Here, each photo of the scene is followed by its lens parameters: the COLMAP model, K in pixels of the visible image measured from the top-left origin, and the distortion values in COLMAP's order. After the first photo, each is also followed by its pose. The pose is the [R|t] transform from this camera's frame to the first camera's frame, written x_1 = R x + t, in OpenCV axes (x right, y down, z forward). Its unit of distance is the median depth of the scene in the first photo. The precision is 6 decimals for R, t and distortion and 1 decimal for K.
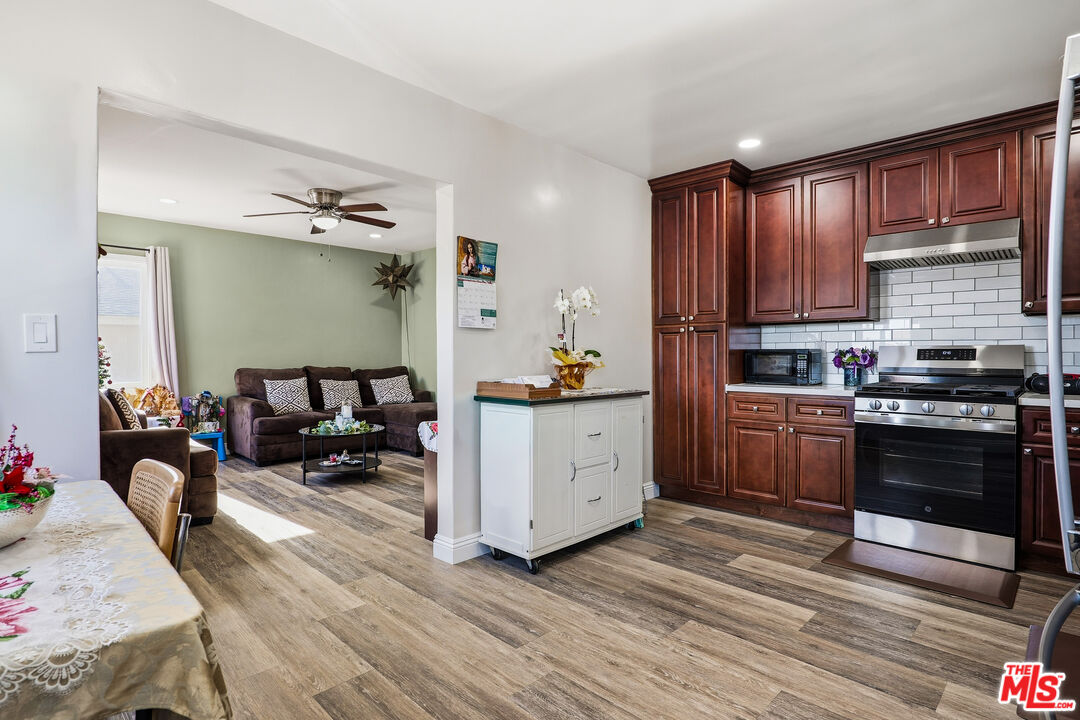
lens RADIAL K [[552.8, 0, 538.5], [0, 552.8, 361.9], [0, 0, 1]] dist [-0.004980, -0.000805]
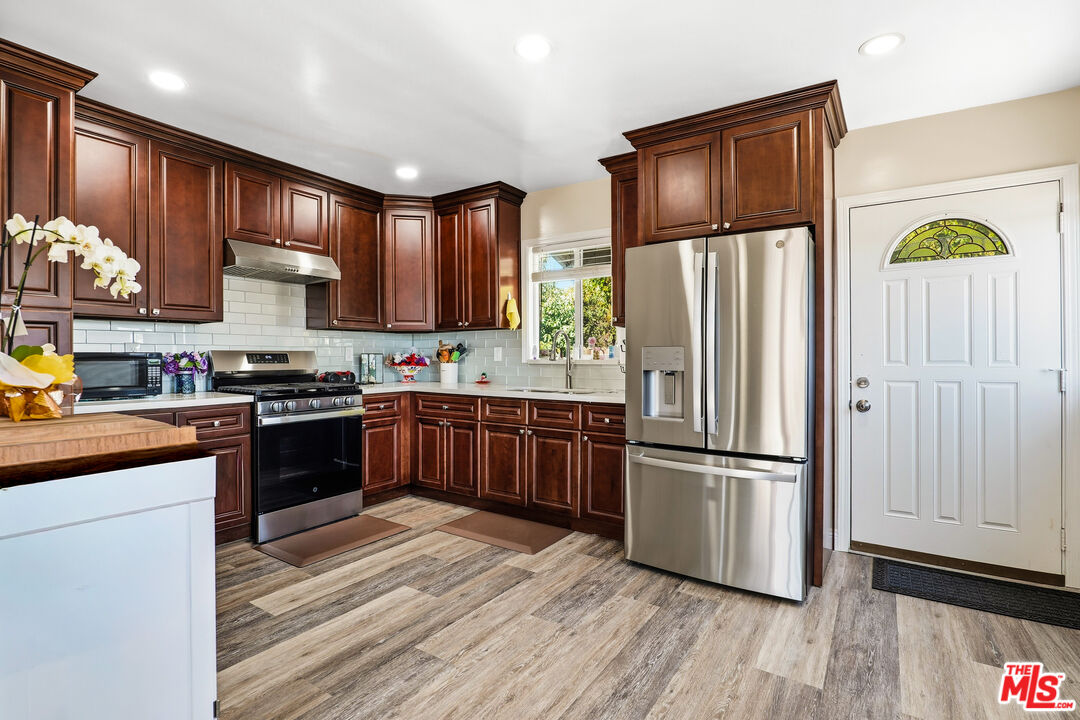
lens RADIAL K [[519.2, 0, 538.5], [0, 519.2, 355.7], [0, 0, 1]] dist [-0.012344, 0.000041]
pose [[-0.188489, 0.000446, 0.982075, -0.549563], [0.013352, 0.999909, 0.002108, -0.018373], [-0.981985, 0.013510, -0.188477, 0.850630]]
